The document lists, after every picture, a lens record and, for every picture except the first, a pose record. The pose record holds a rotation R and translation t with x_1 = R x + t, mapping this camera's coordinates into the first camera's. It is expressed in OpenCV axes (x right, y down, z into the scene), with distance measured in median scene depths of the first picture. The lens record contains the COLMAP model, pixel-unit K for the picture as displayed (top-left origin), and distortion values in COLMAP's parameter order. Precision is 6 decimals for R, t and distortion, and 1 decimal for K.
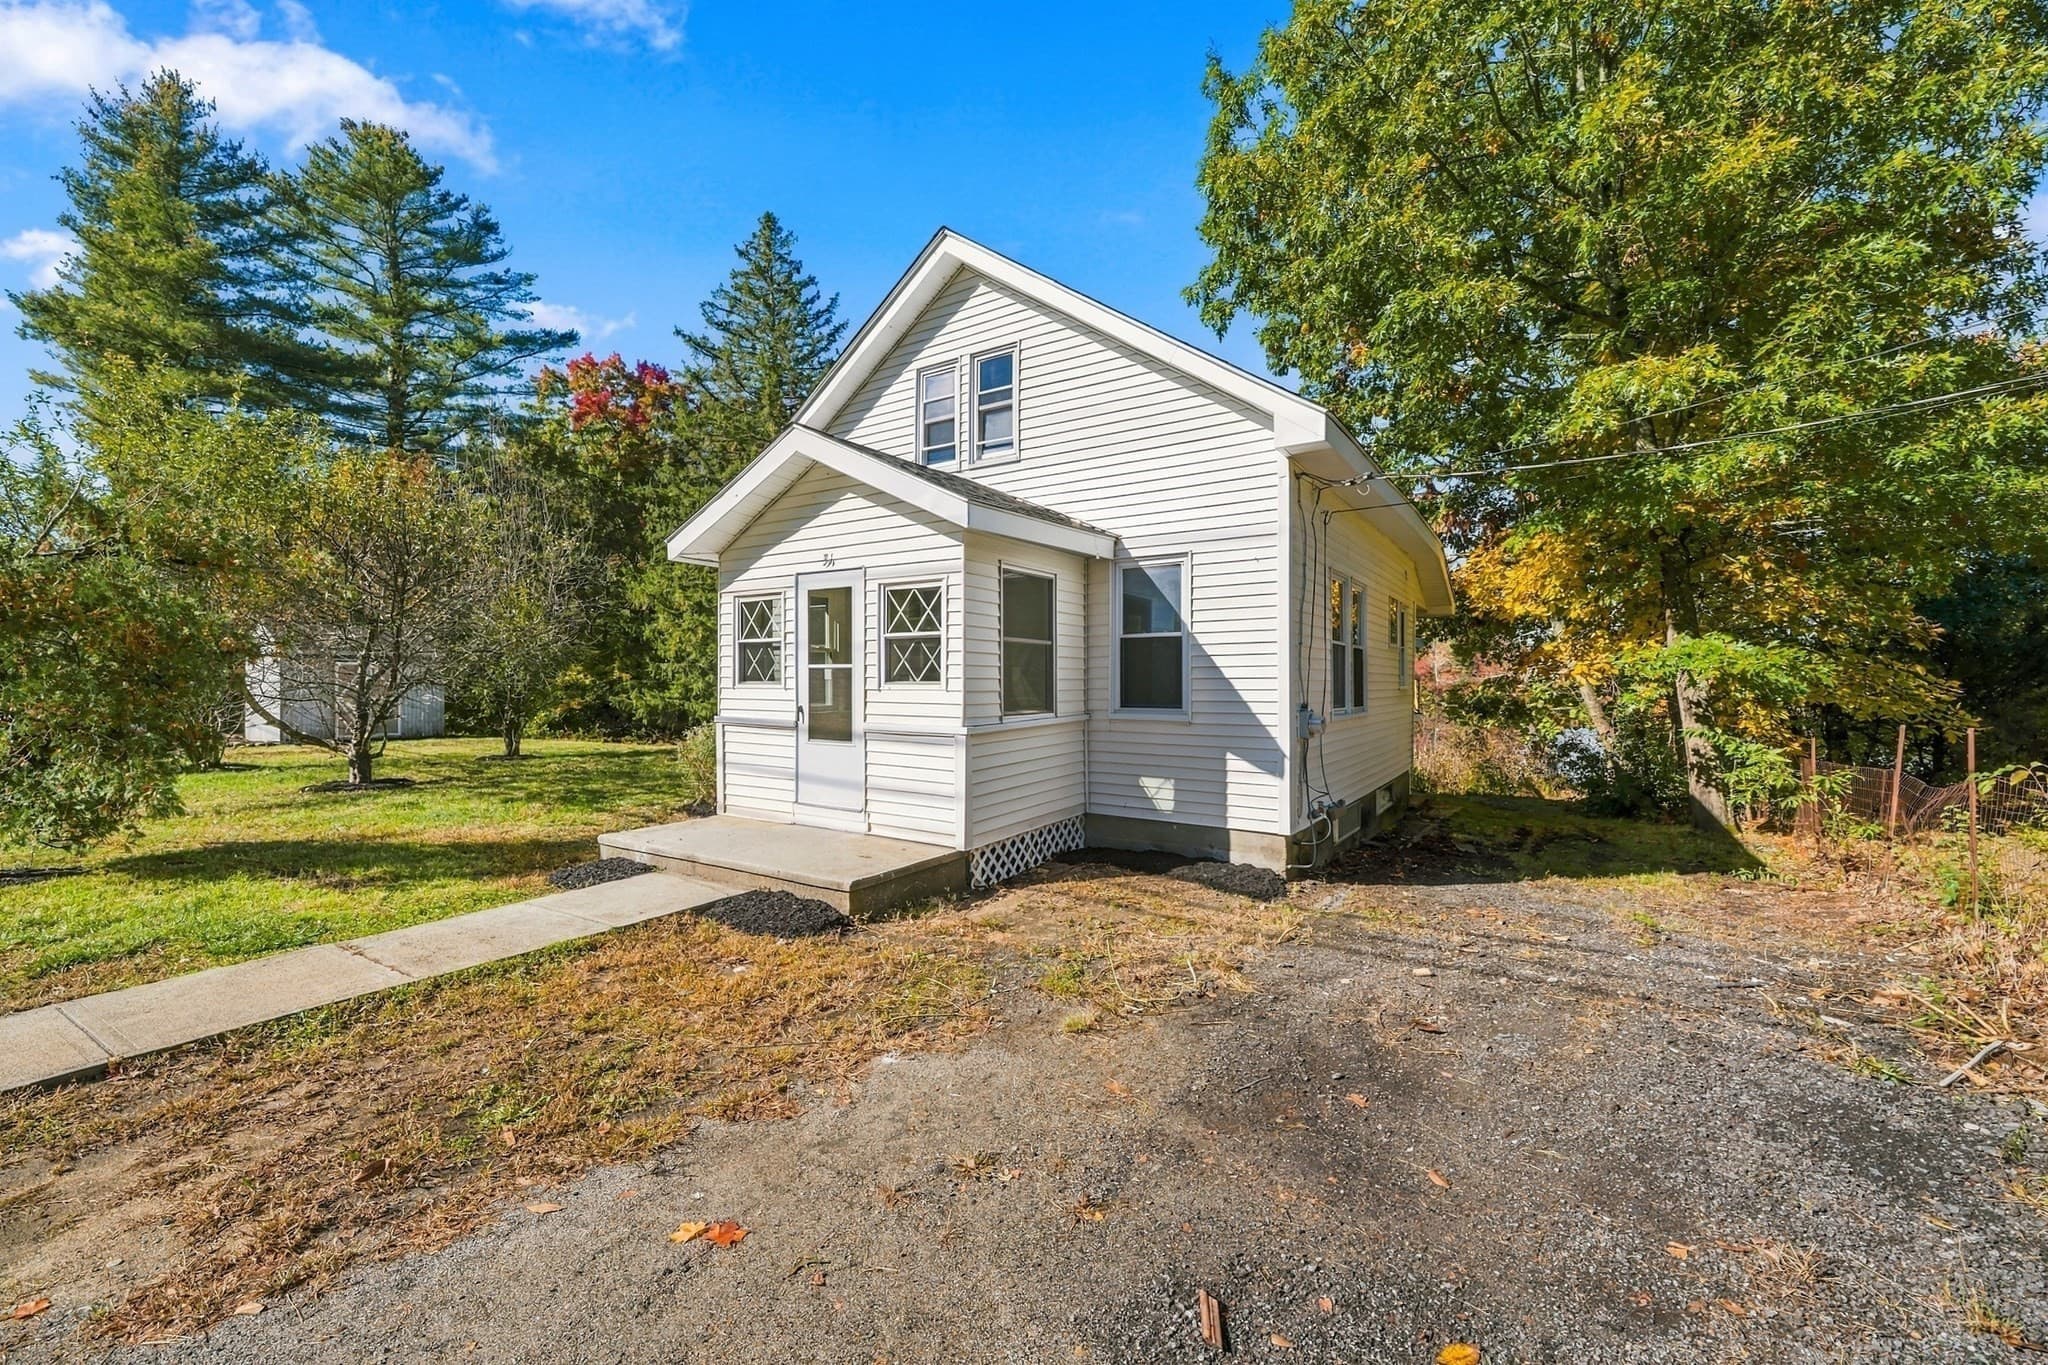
lens RADIAL K [[814.6, 0, 1024.0], [0, 814.6, 682.5], [0, 0, 1]] dist [0.001667, 0.000168]
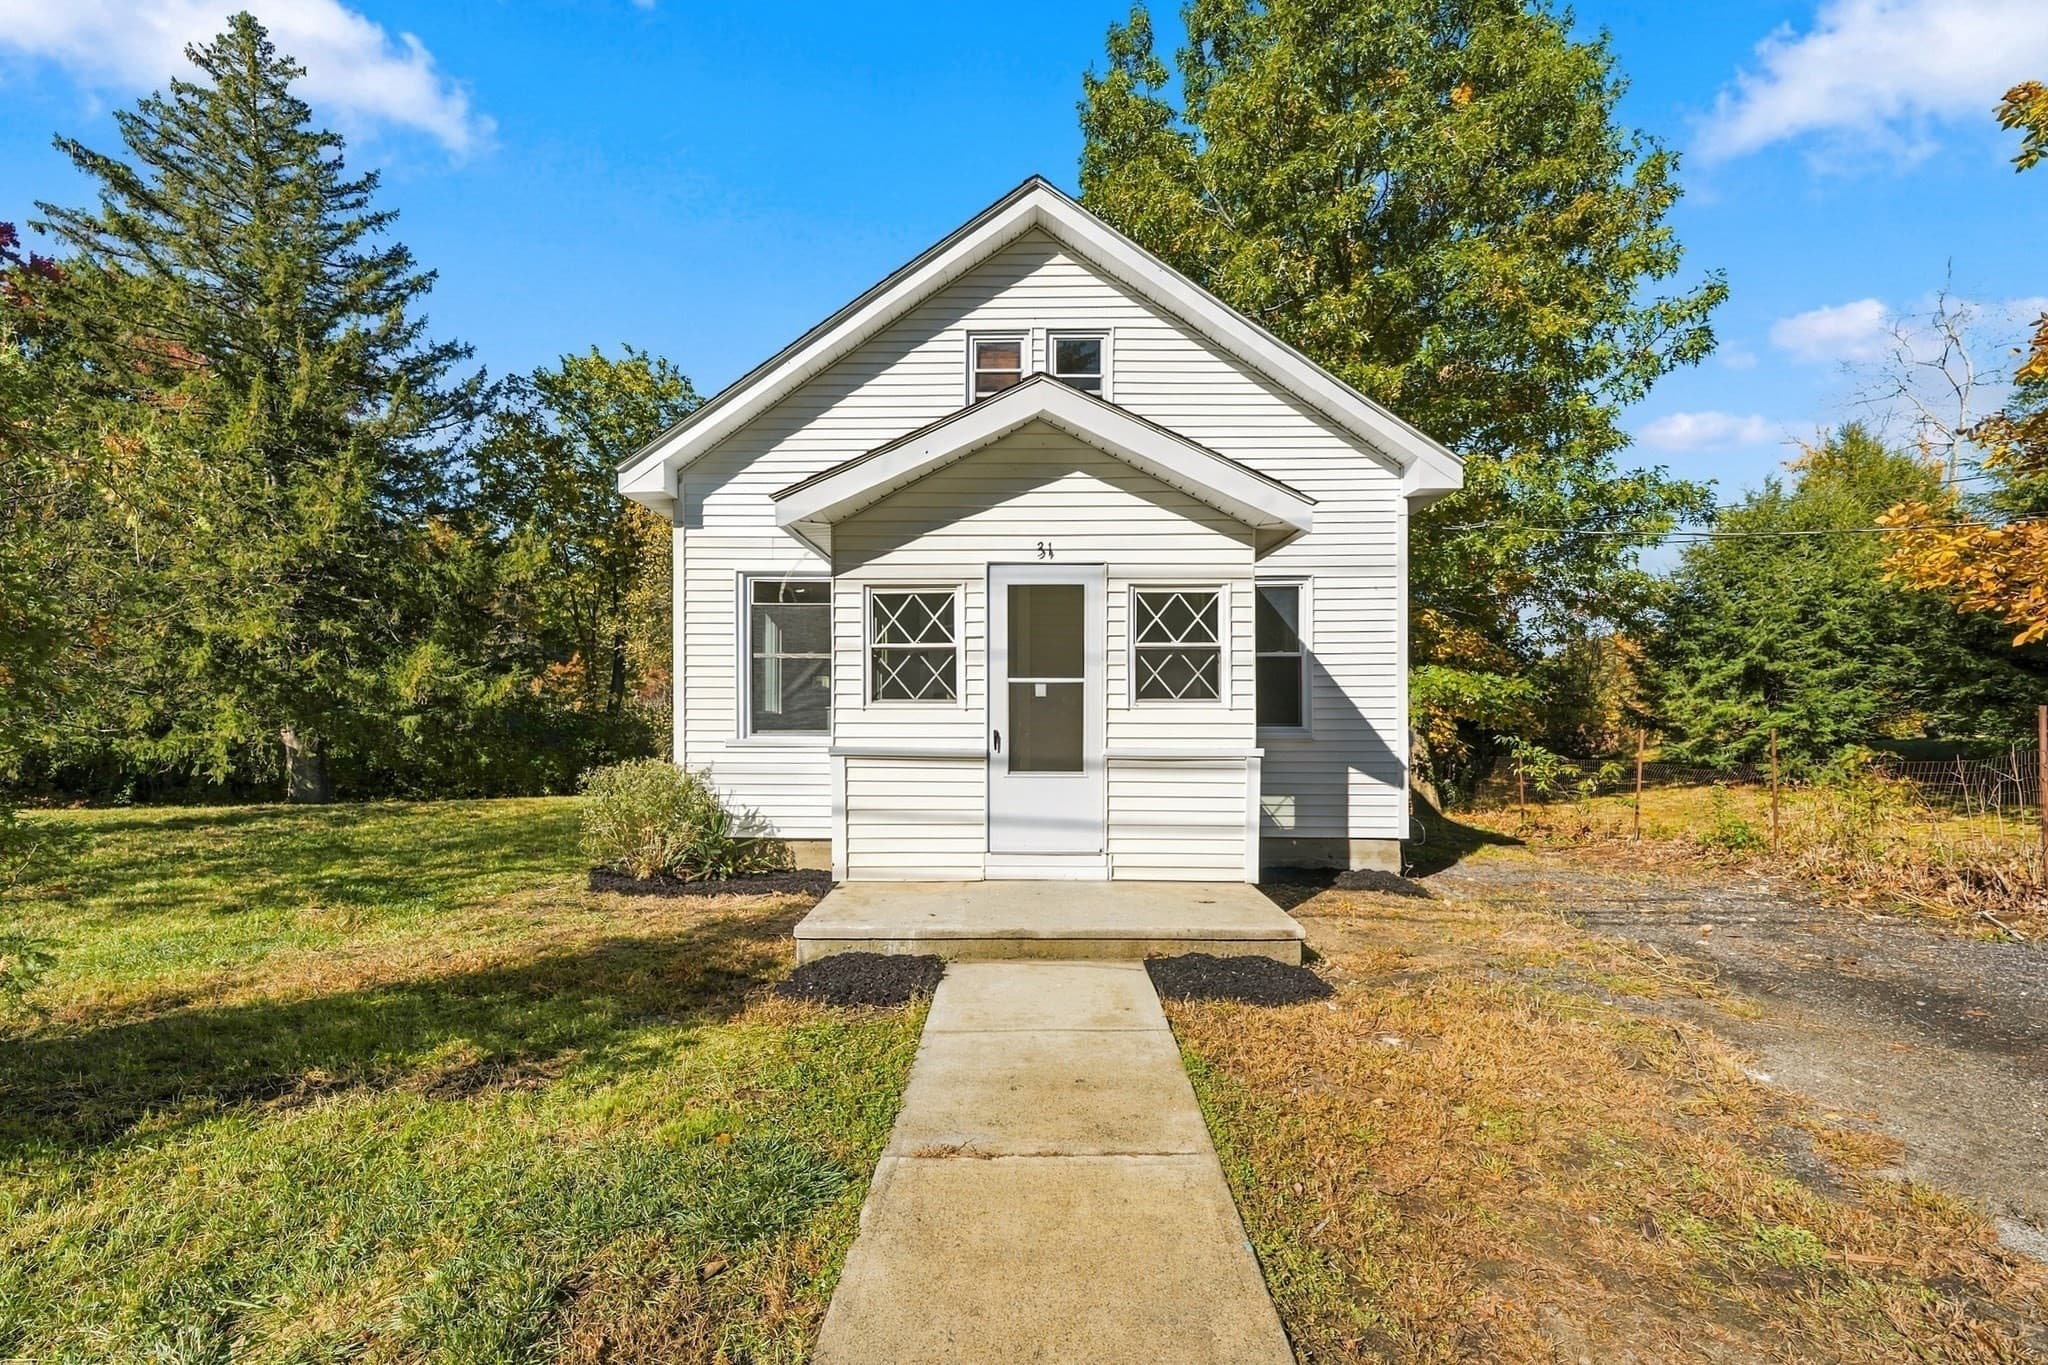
lens RADIAL K [[845.5, 0, 1022.8], [0, 845.5, 708.0], [0, 0, 1]] dist [-0.002467, -0.000070]
pose [[0.841240, -0.003414, 0.540650, -0.707354], [0.004203, 0.999991, -0.000226, 0.007480], [-0.540645, 0.002462, 0.841247, 0.300821]]
